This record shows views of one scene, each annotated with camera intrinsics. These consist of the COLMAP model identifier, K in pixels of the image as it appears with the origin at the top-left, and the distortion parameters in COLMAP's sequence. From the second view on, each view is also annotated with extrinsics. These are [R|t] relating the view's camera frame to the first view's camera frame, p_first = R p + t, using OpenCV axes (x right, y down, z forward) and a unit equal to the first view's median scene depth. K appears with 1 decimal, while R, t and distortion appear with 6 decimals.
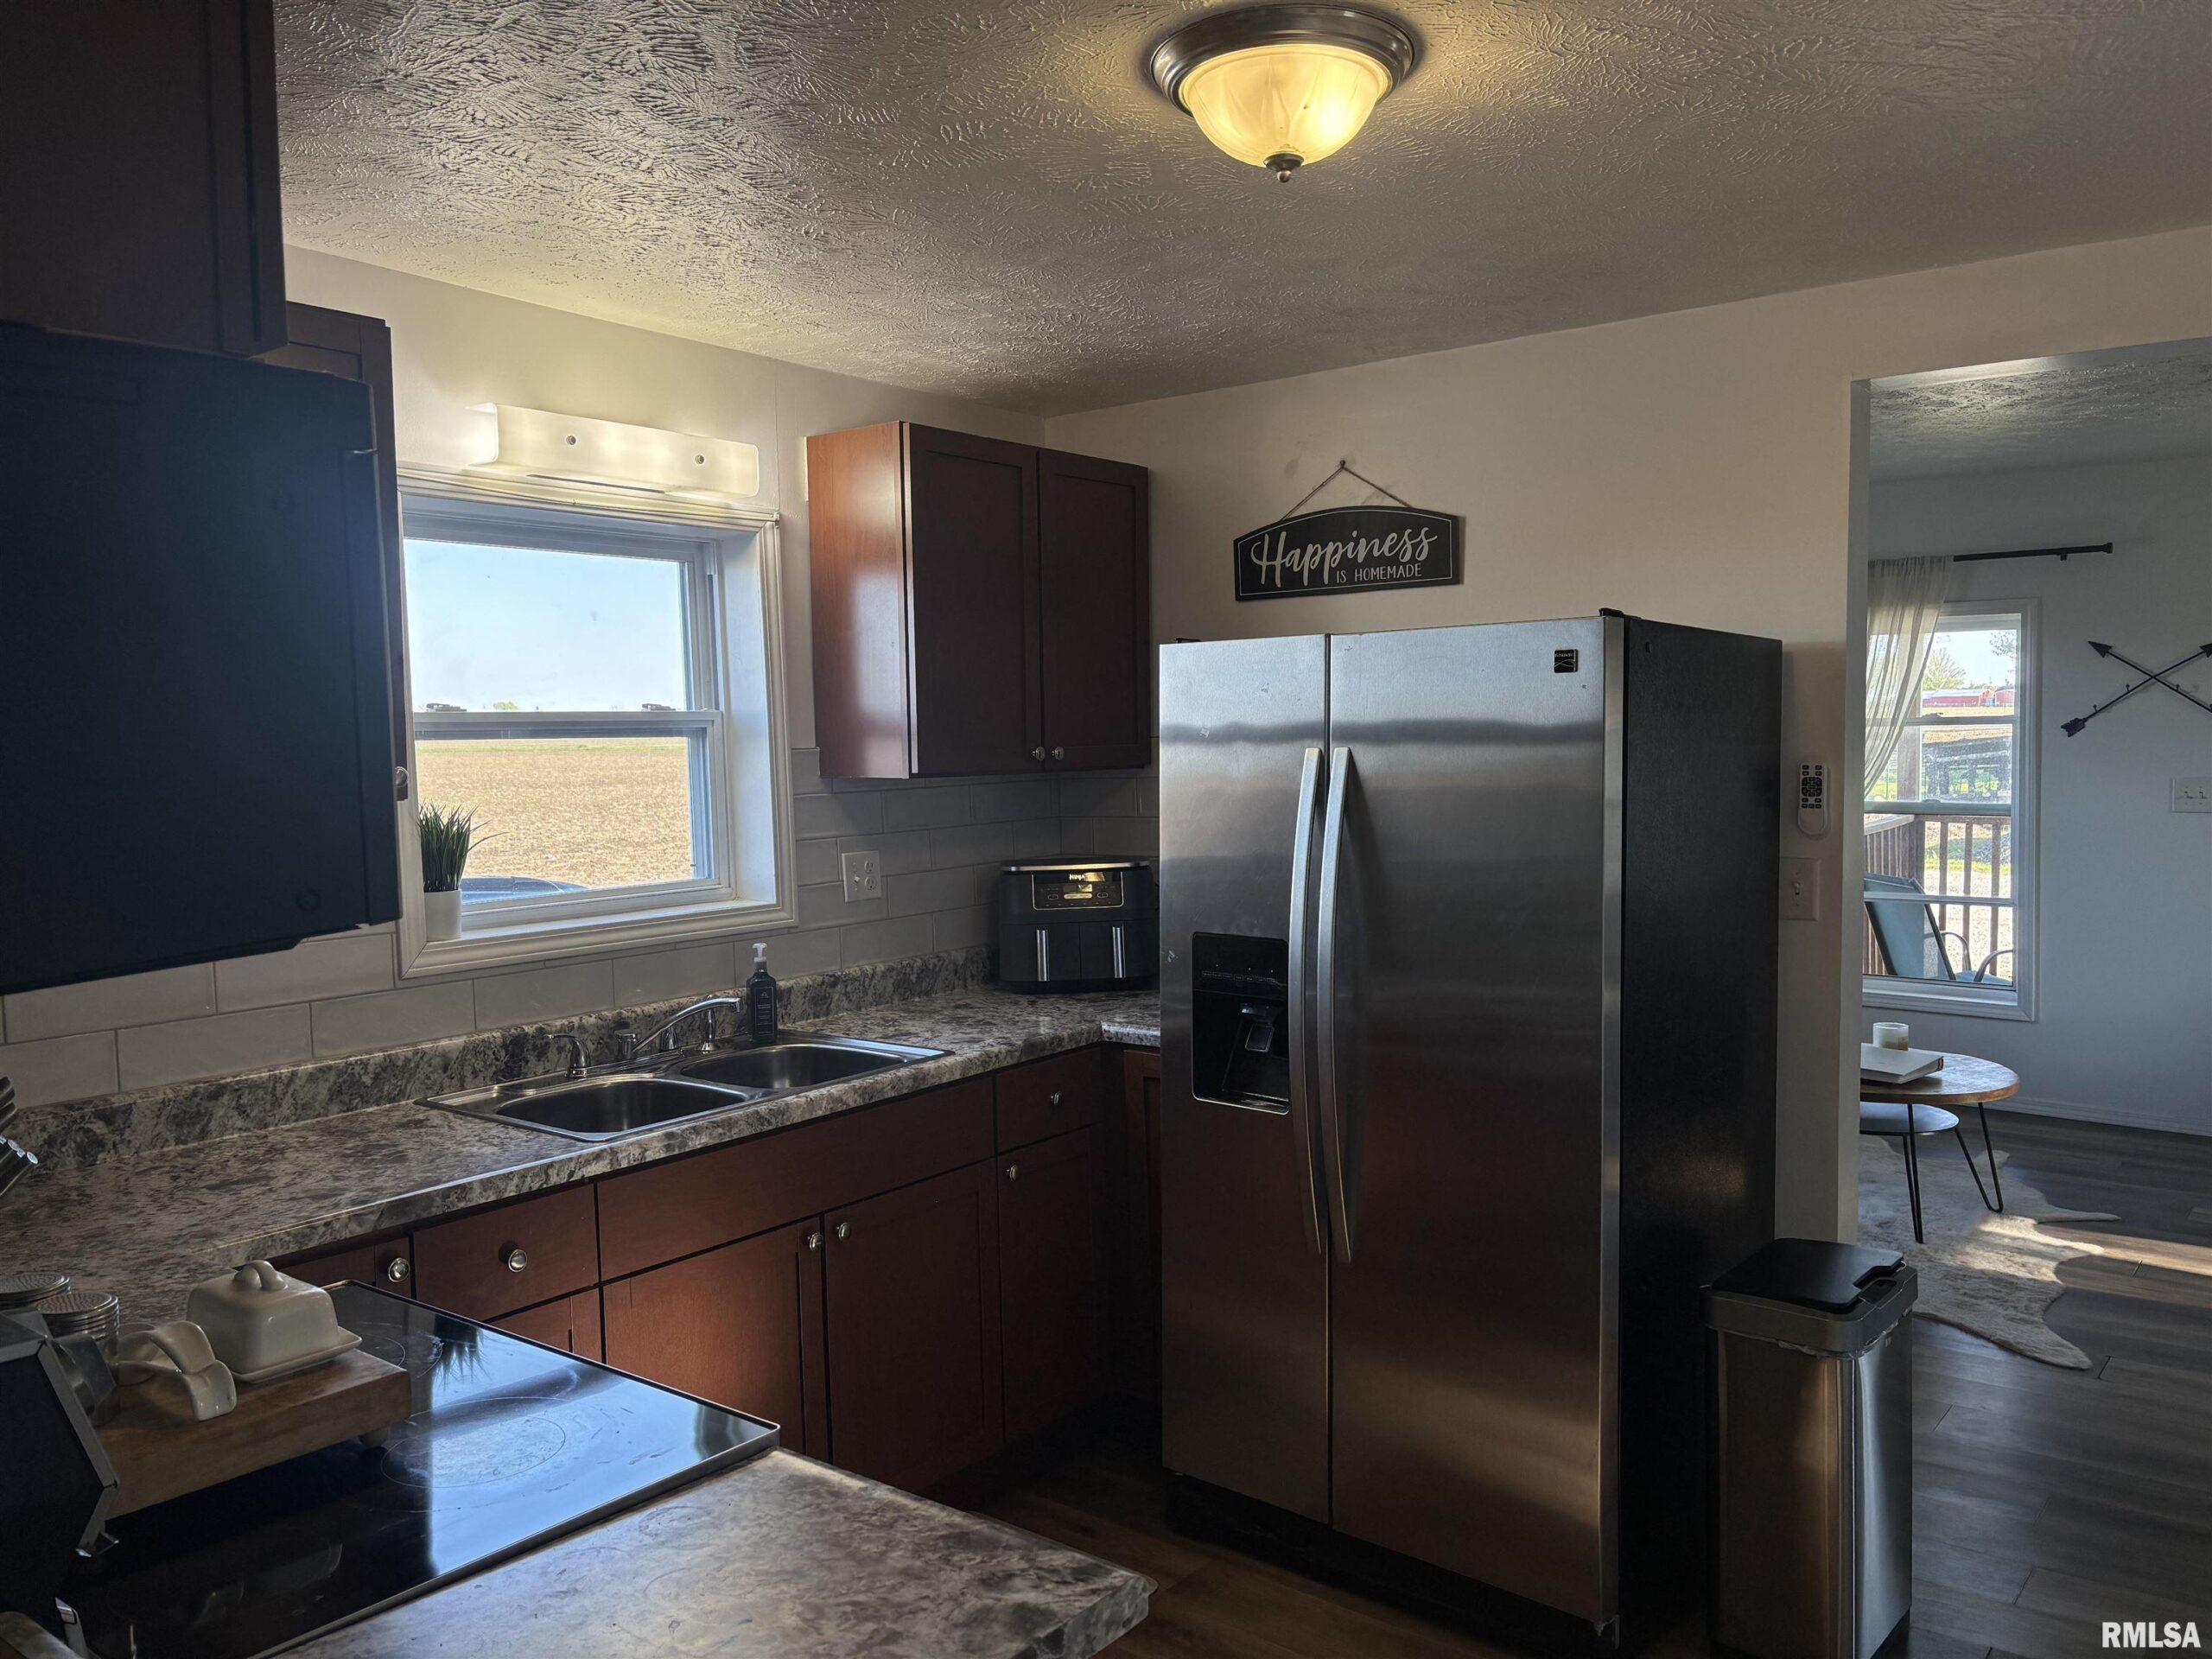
lens RADIAL K [[1678.5, 0, 1092.2], [0, 1678.5, 843.3], [0, 0, 1]] dist [0.112192, -0.134045]
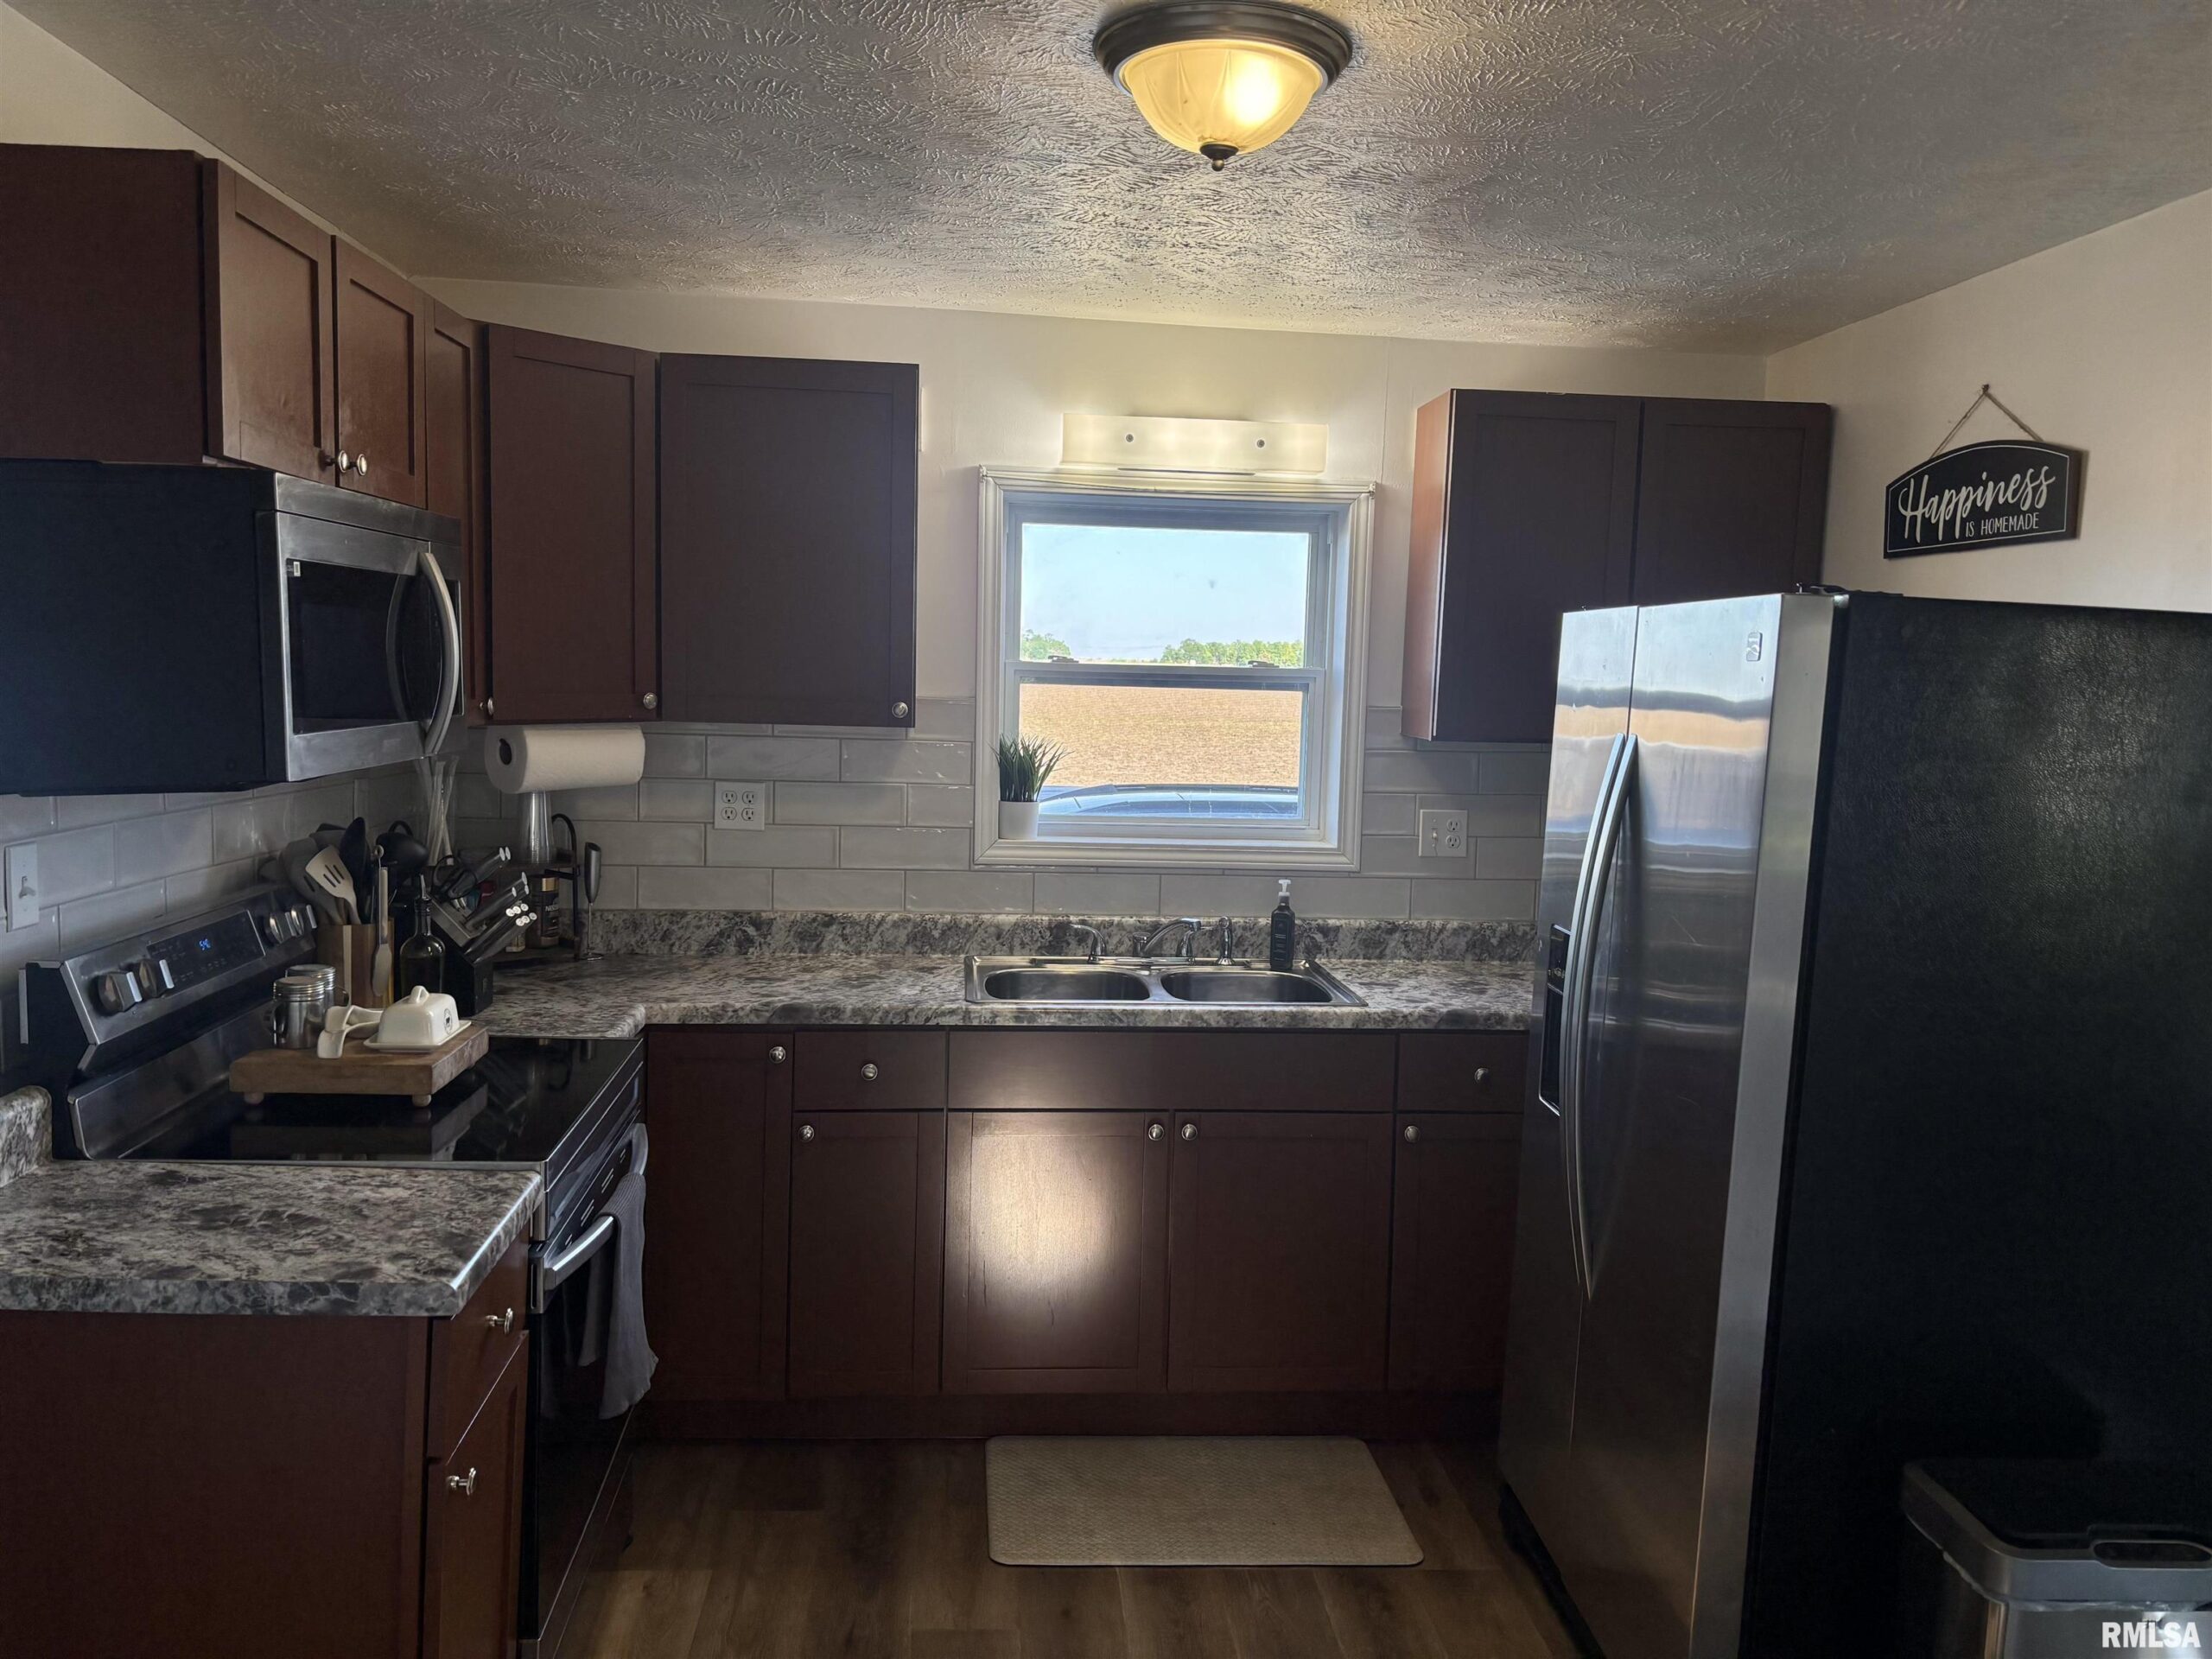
lens RADIAL K [[1678.5, 0, 1092.2], [0, 1678.5, 843.3], [0, 0, 1]] dist [0.112192, -0.134045]
pose [[0.686673, 0.114449, -0.717901, 0.506613], [-0.090423, 0.993307, 0.071865, -0.032500], [0.721321, 0.015568, 0.692426, 0.143220]]
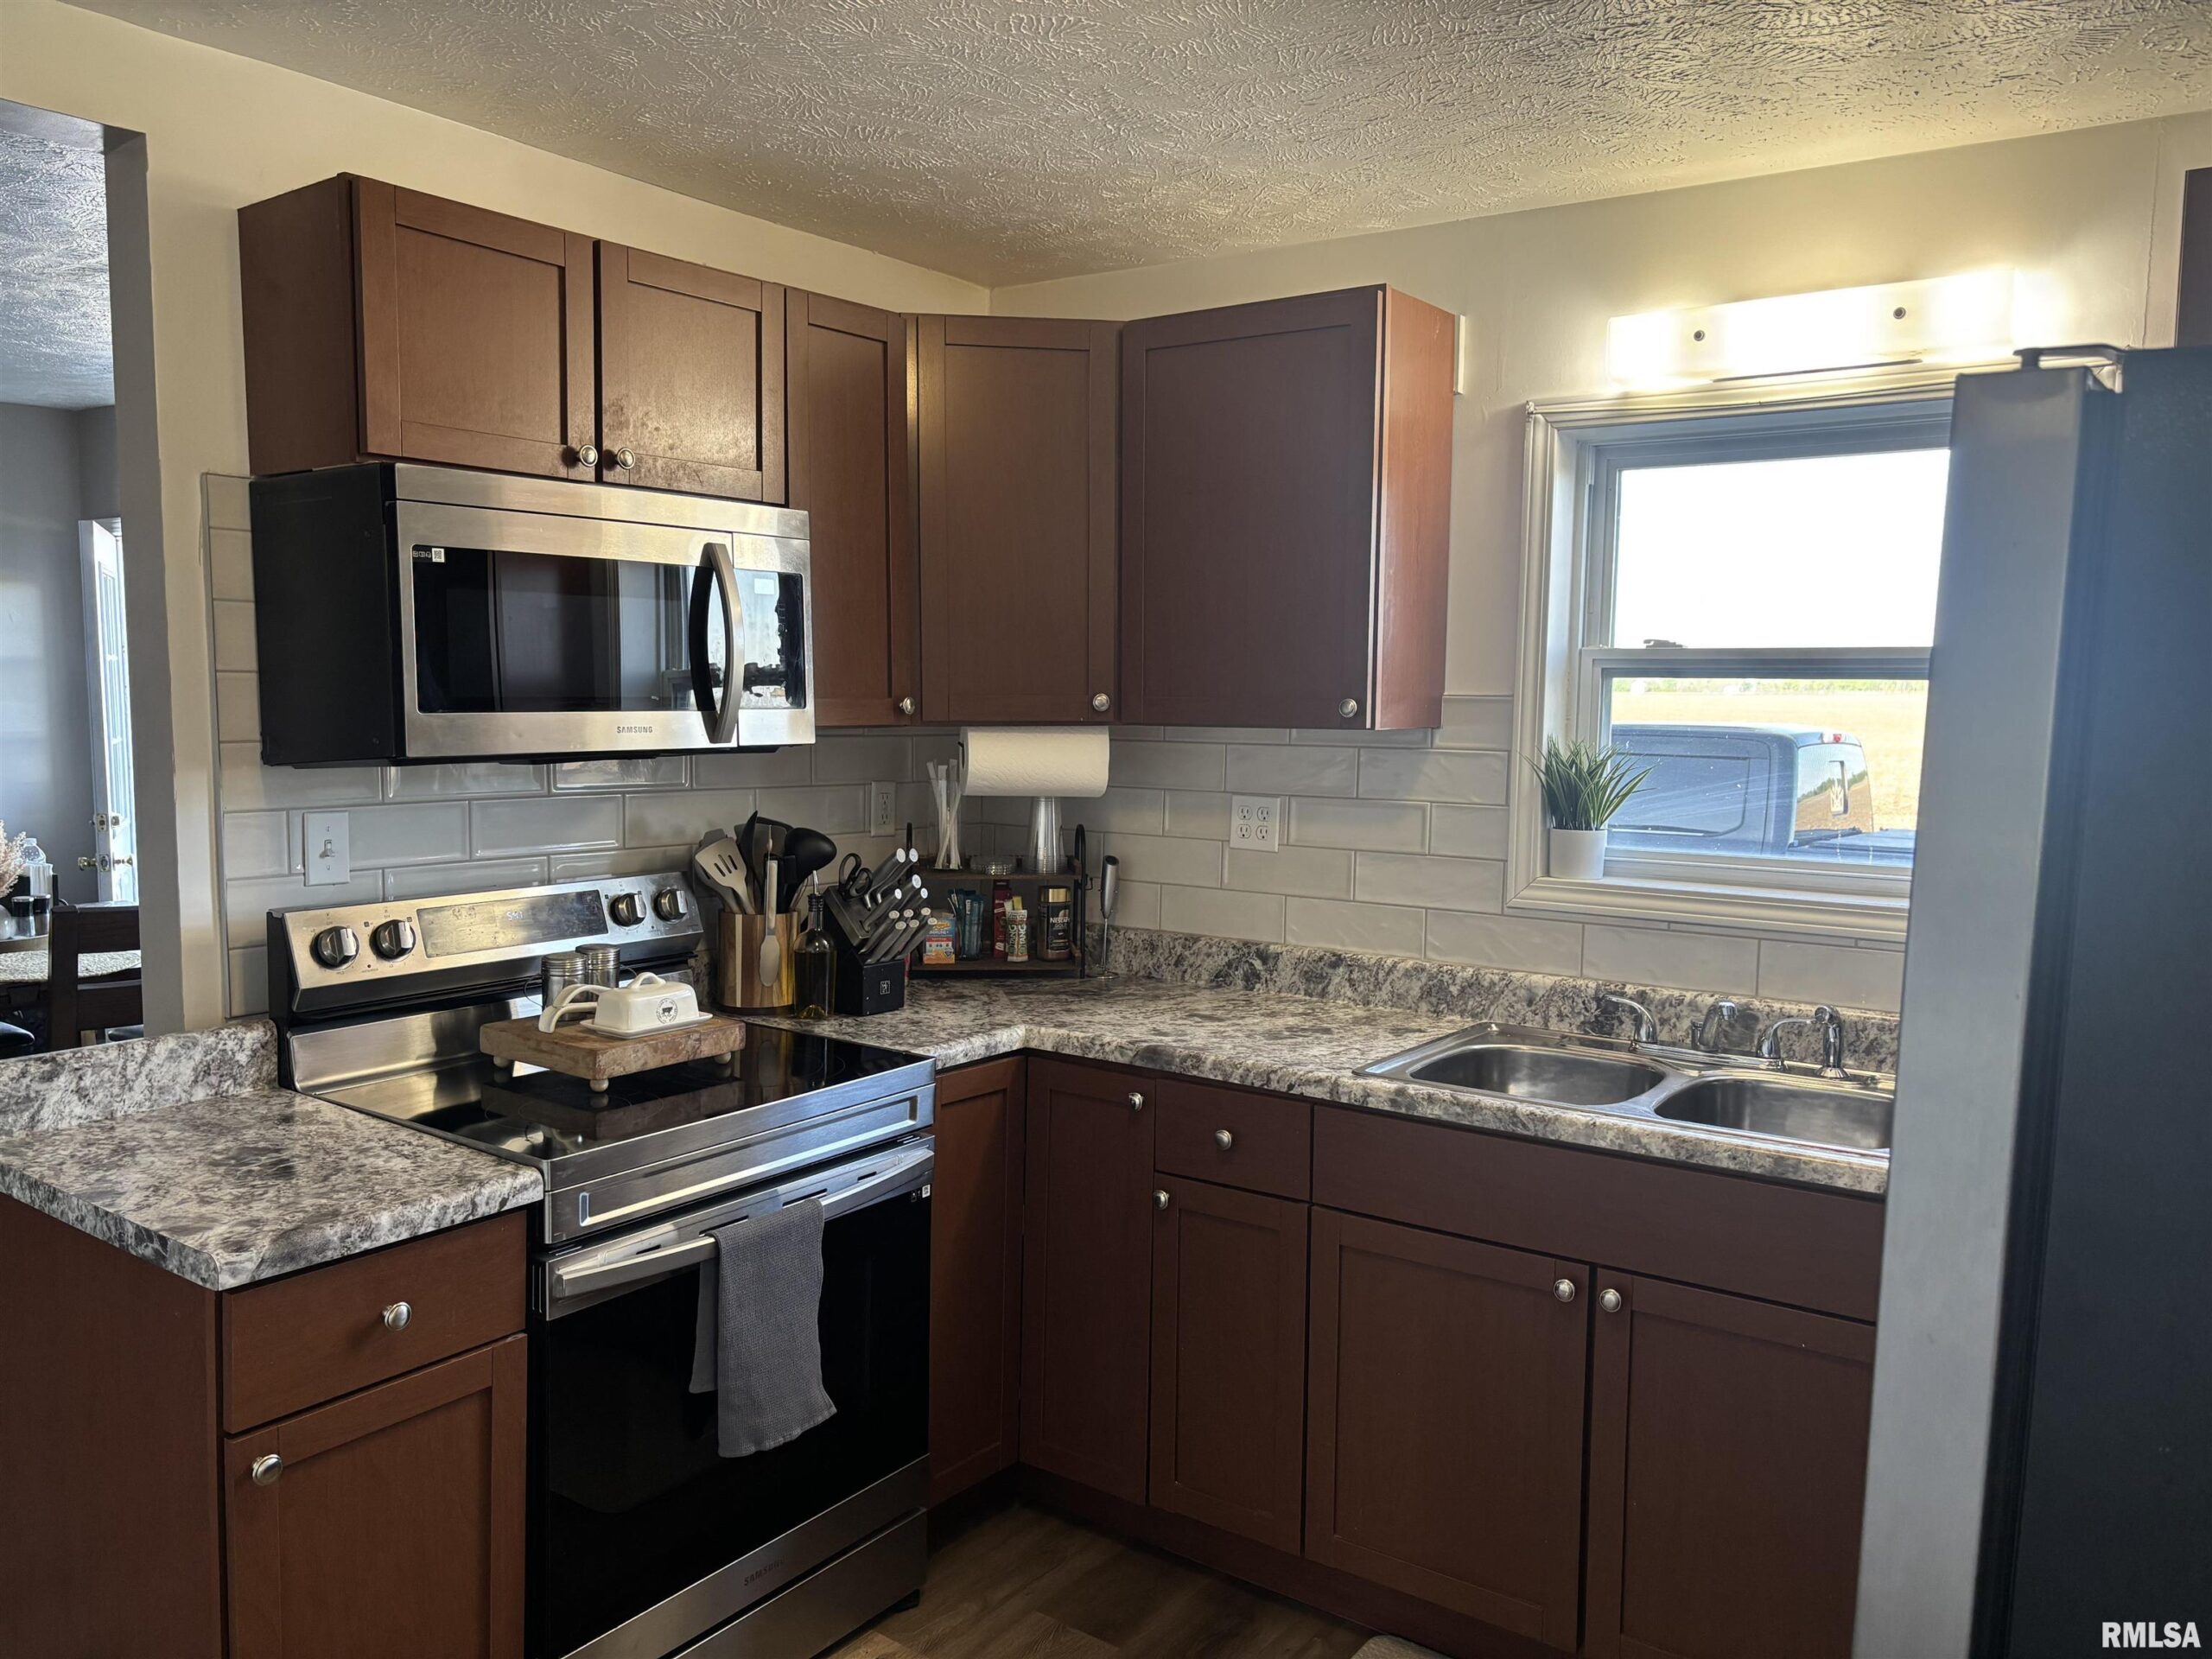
lens RADIAL K [[1678.5, 0, 1092.2], [0, 1678.5, 843.3], [0, 0, 1]] dist [0.112192, -0.134045]
pose [[0.050546, 0.111674, -0.992459, 0.519861], [-0.081335, 0.990888, 0.107355, -0.042184], [0.995404, 0.075295, 0.059169, 0.588980]]
